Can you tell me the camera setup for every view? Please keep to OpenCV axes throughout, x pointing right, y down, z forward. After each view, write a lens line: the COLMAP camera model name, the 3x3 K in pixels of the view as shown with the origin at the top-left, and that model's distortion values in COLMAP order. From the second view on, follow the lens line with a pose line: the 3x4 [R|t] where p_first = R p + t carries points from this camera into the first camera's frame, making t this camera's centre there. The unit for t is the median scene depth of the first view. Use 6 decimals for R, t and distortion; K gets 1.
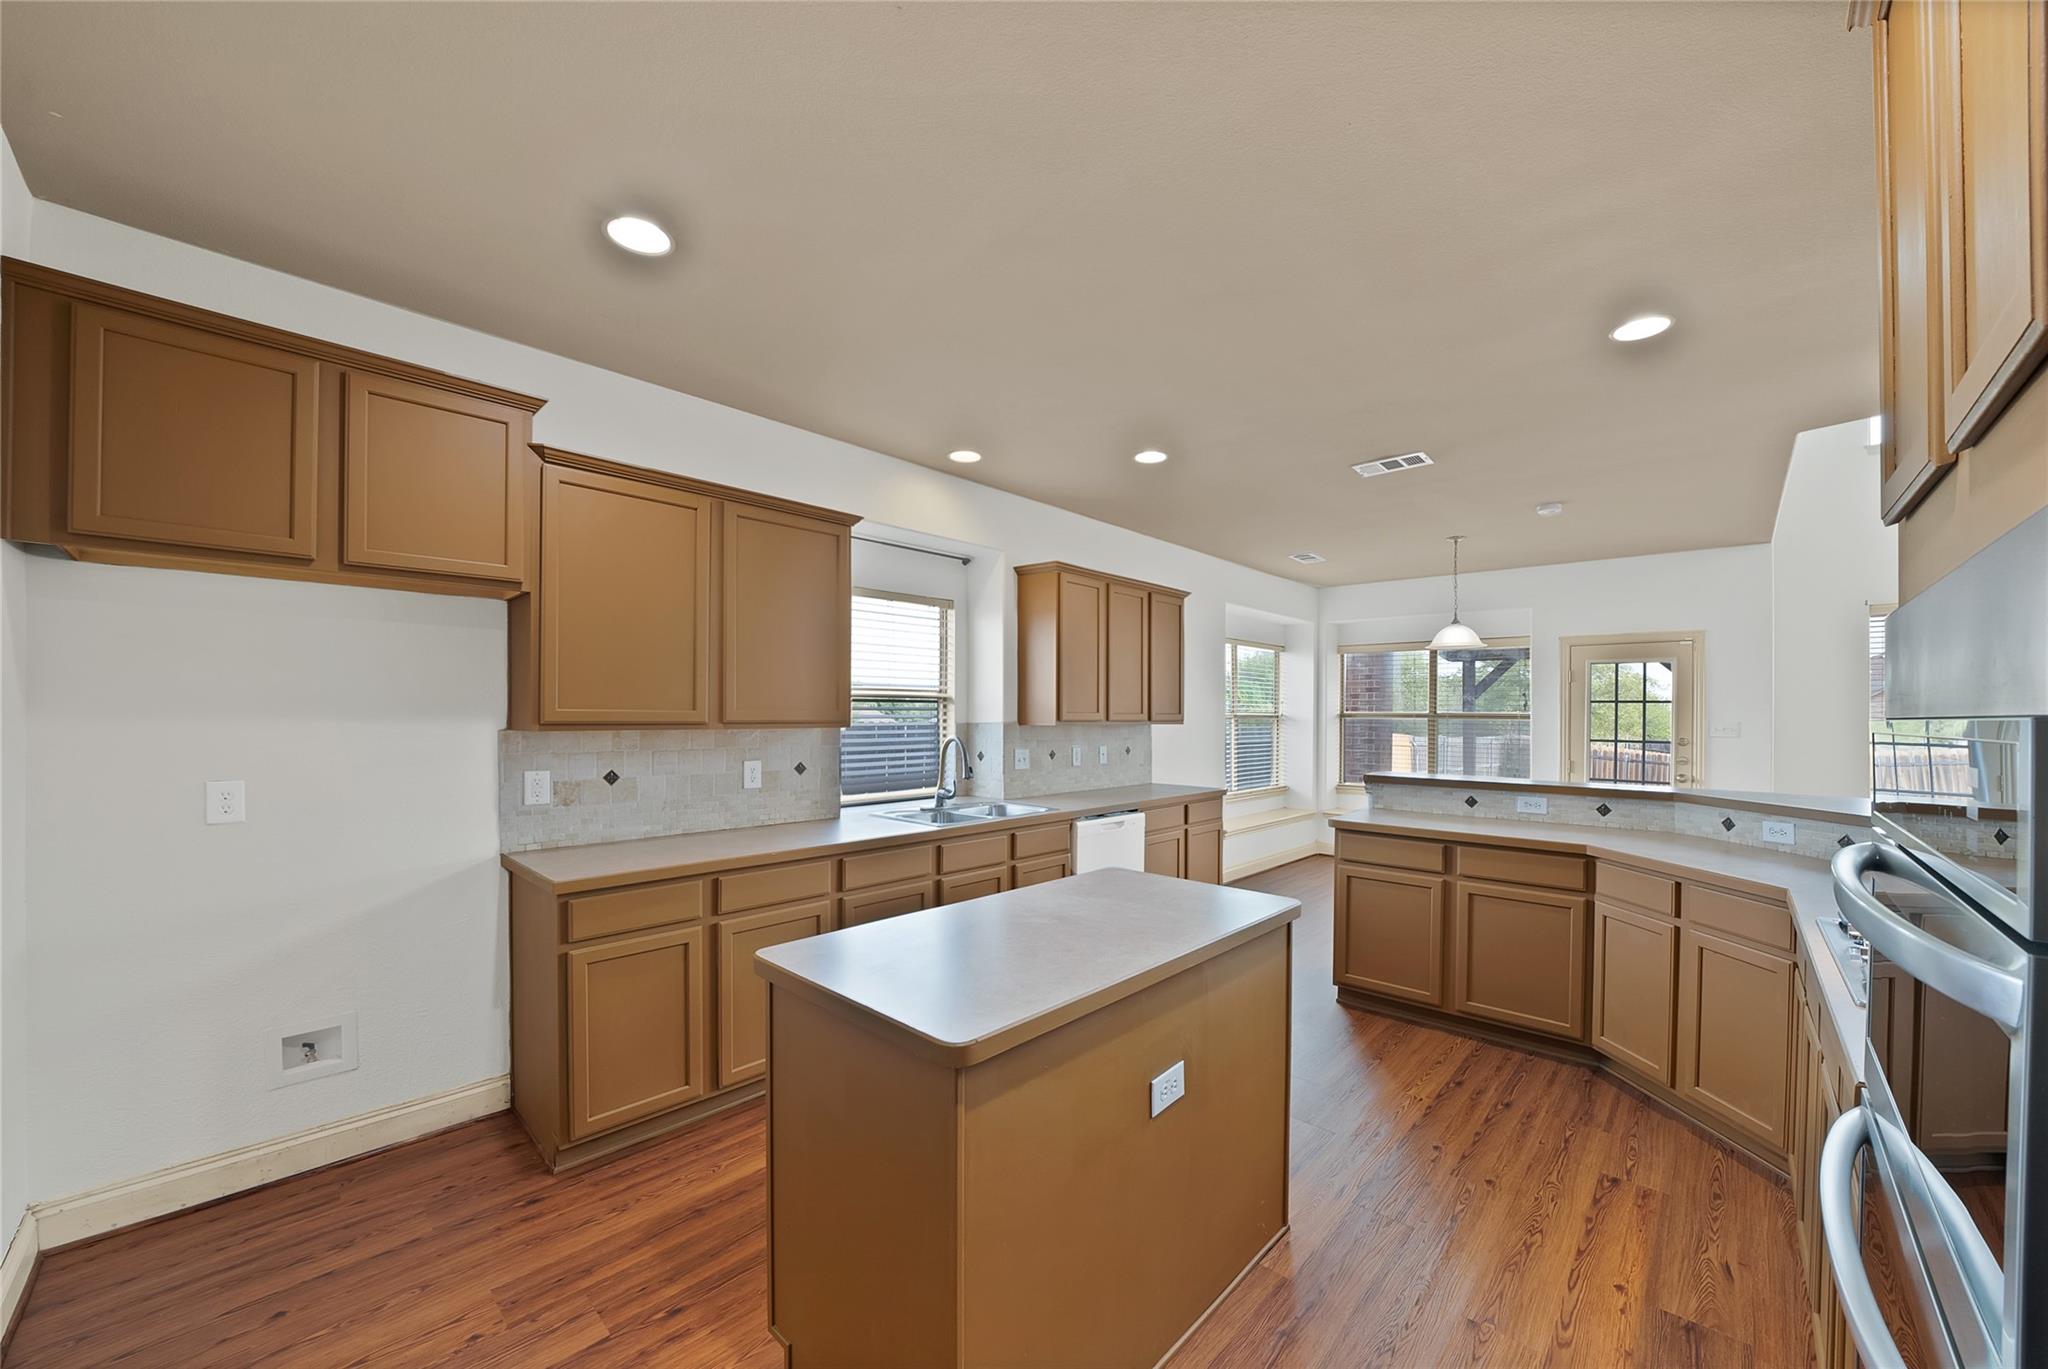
lens RADIAL K [[761.4, 0, 1066.4], [0, 761.4, 709.4], [0, 0, 1]] dist [-0.001885, -0.000073]
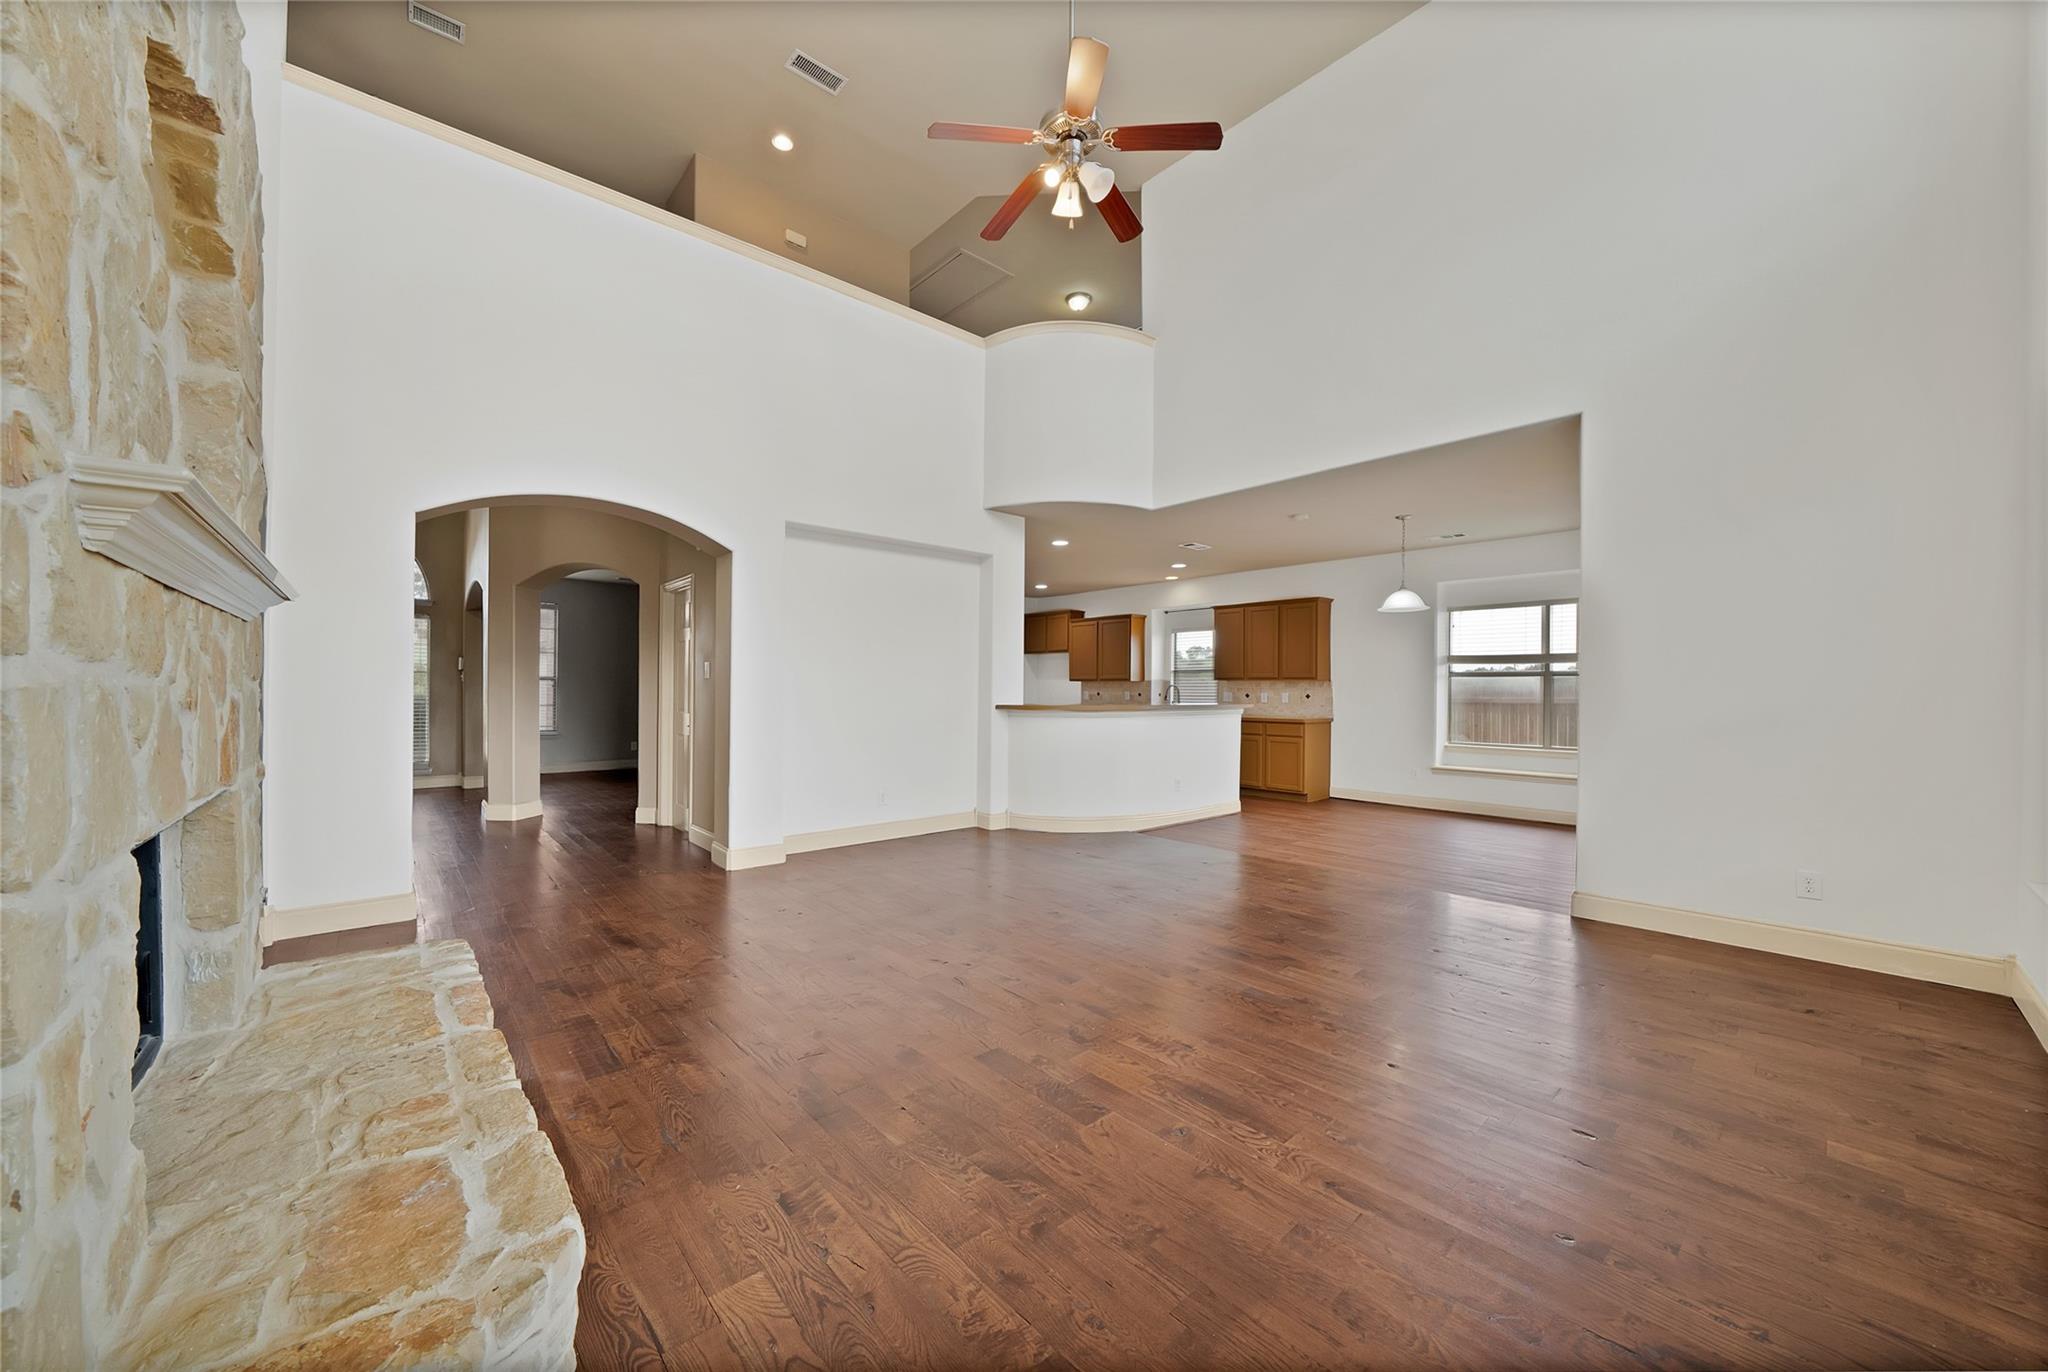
lens RADIAL K [[731.1, 0, 1029.6], [0, 731.1, 684.2], [0, 0, 1]] dist [-0.009524, -0.000136]
pose [[-0.139570, -0.016158, -0.990080, 2.116816], [-0.001300, 0.999869, -0.016134, 0.064703], [0.990211, -0.000965, -0.139573, 0.746631]]
